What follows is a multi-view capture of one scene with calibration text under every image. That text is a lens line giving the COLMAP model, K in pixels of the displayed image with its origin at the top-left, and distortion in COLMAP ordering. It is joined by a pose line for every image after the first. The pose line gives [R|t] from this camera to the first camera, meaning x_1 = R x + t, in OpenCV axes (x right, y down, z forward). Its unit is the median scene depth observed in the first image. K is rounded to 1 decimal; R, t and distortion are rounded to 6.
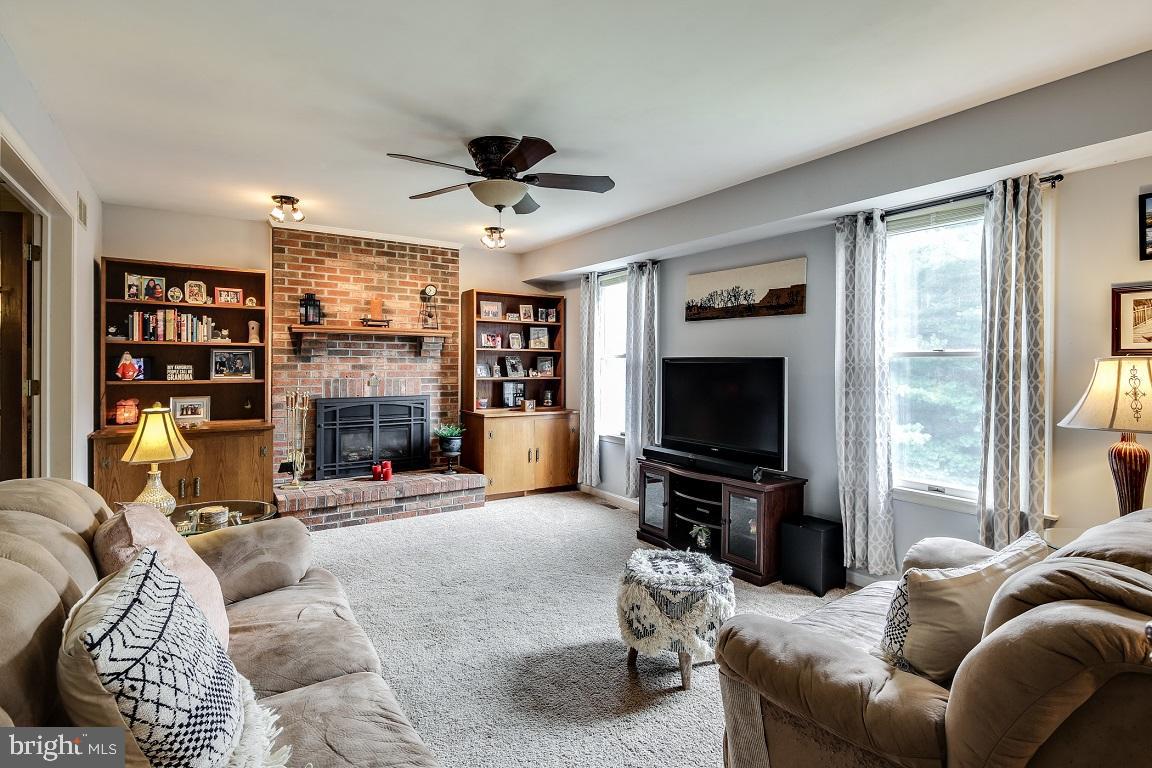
lens RADIAL K [[569.4, 0, 572.7], [0, 569.4, 364.8], [0, 0, 1]] dist [0.000898, -0.002772]
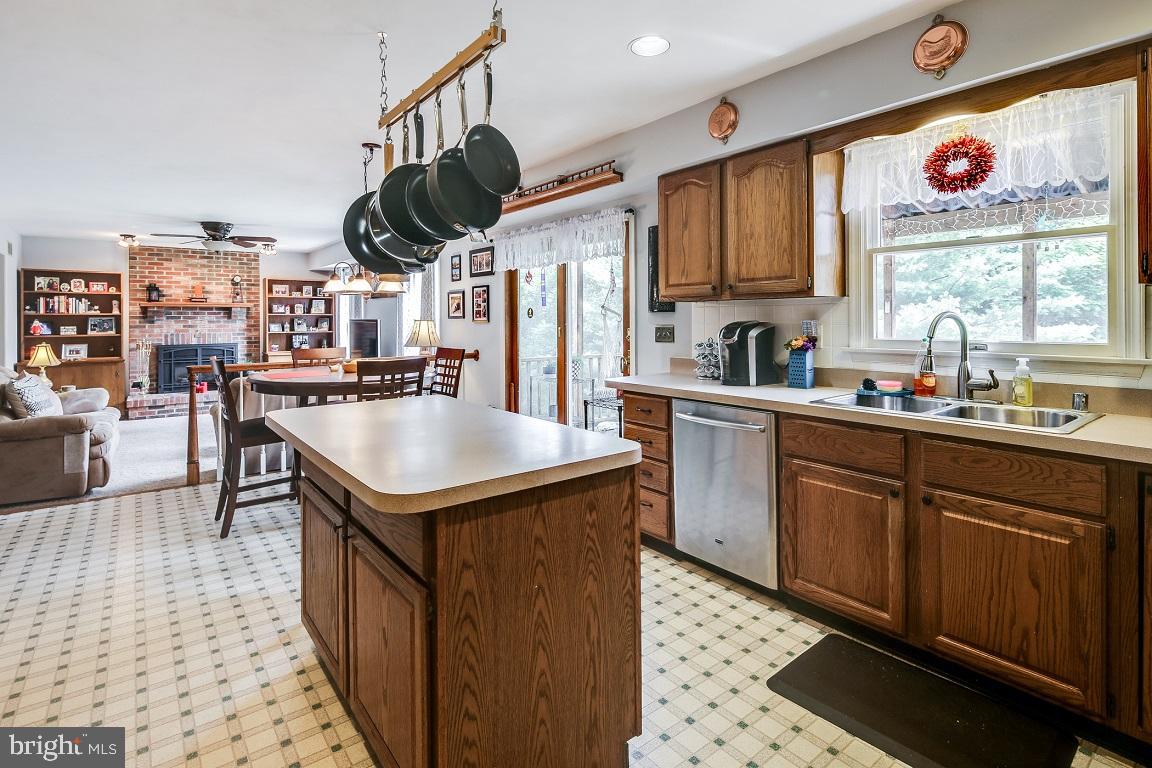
lens RADIAL K [[569.4, 0, 577.7], [0, 569.4, 319.3], [0, 0, 1]] dist [0.000898, -0.002772]
pose [[0.997305, -0.010267, 0.072652, 0.680349], [0.010507, 0.999941, -0.002929, 0.000364], [-0.072617, 0.003684, 0.997353, -0.787691]]
